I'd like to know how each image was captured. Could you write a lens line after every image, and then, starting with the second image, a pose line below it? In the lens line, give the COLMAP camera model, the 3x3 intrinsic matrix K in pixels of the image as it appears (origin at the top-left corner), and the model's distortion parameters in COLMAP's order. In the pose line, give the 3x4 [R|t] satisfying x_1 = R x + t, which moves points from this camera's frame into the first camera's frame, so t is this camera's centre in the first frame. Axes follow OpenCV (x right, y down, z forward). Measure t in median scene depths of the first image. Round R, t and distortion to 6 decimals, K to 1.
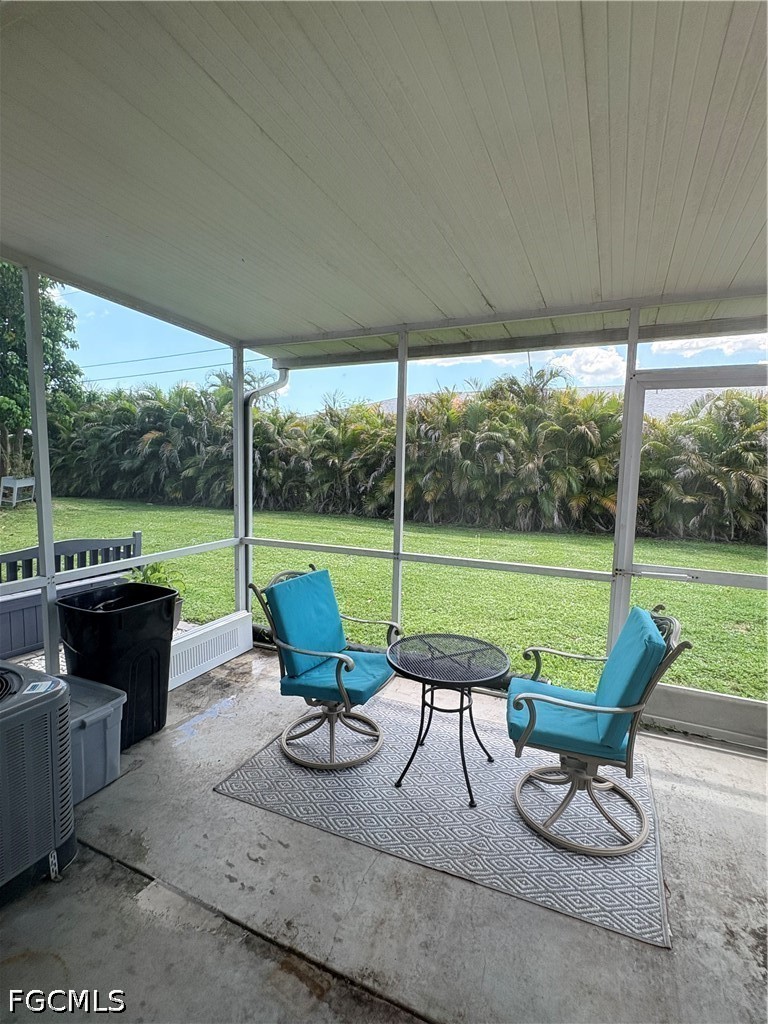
lens RADIAL K [[505.3, 0, 384.6], [0, 505.3, 506.1], [0, 0, 1]] dist [-0.001804, 0.001666]
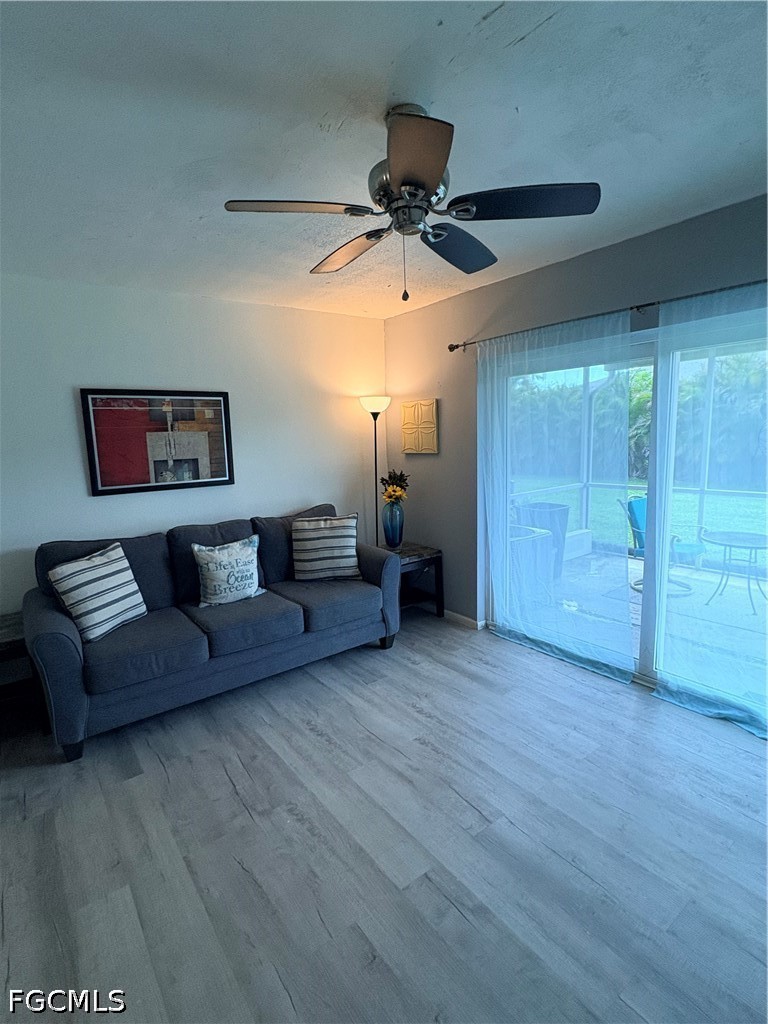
lens RADIAL K [[505.3, 0, 387.7], [0, 505.3, 506.8], [0, 0, 1]] dist [-0.001804, 0.001666]
pose [[0.882163, 0.015826, -0.470678, -0.029130], [0.011870, 0.998370, 0.055816, 0.014739], [0.470794, -0.054826, 0.880538, -0.243858]]
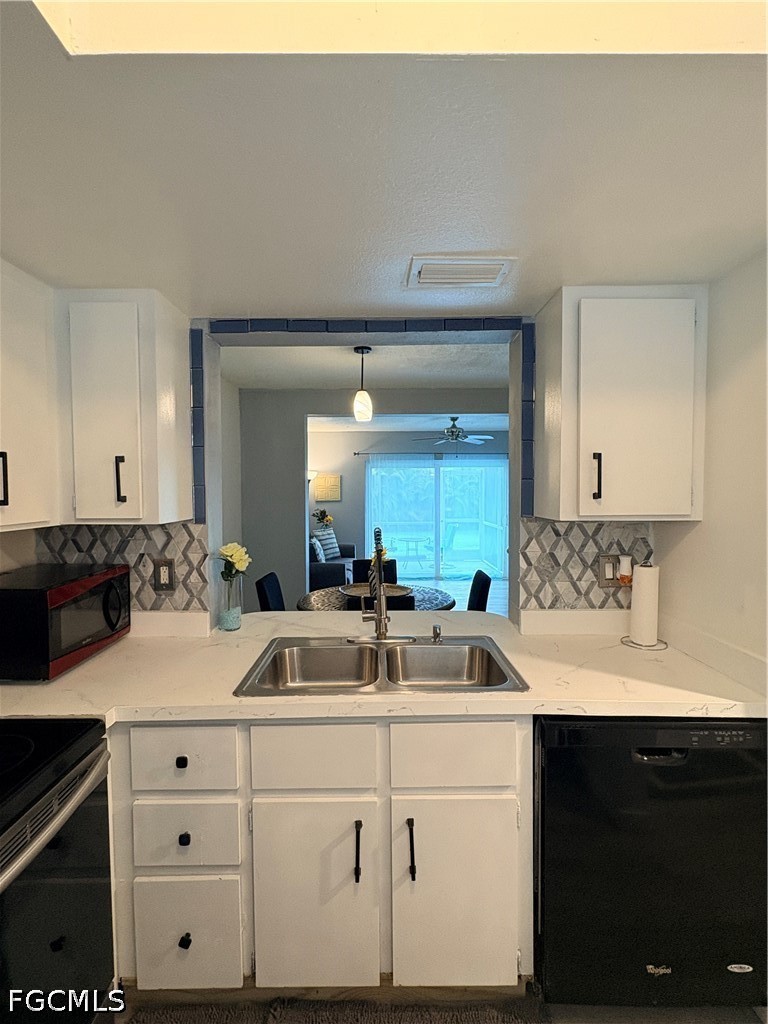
lens RADIAL K [[505.3, 0, 382.3], [0, 505.3, 511.4], [0, 0, 1]] dist [-0.001804, 0.001666]
pose [[0.908940, -0.042529, 0.414752, -0.394998], [0.063063, 0.997362, -0.035932, 0.042119], [-0.412130, 0.058816, 0.909225, -0.590101]]
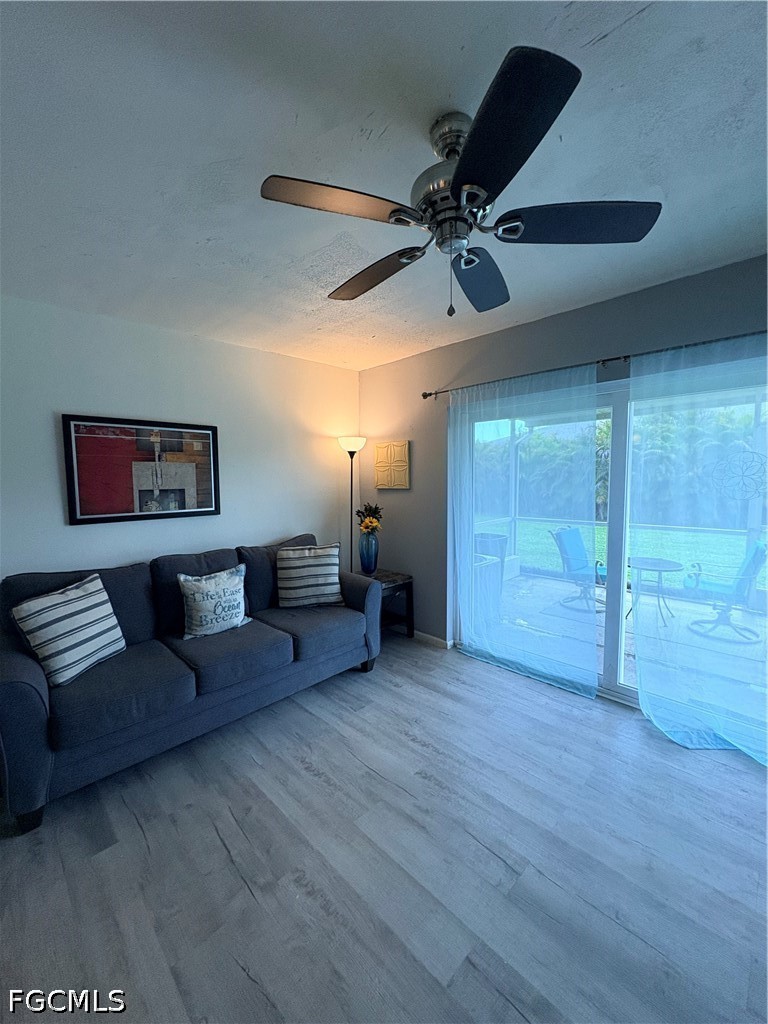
lens RADIAL K [[408.9, 0, 386.9], [0, 408.9, 508.1], [0, 0, 1]] dist [-0.000108, 0.000479]
pose [[0.937793, -0.007778, -0.347107, -0.068481], [0.003181, 0.999900, -0.013810, 0.016910], [0.347179, 0.011846, 0.937724, -0.221371]]
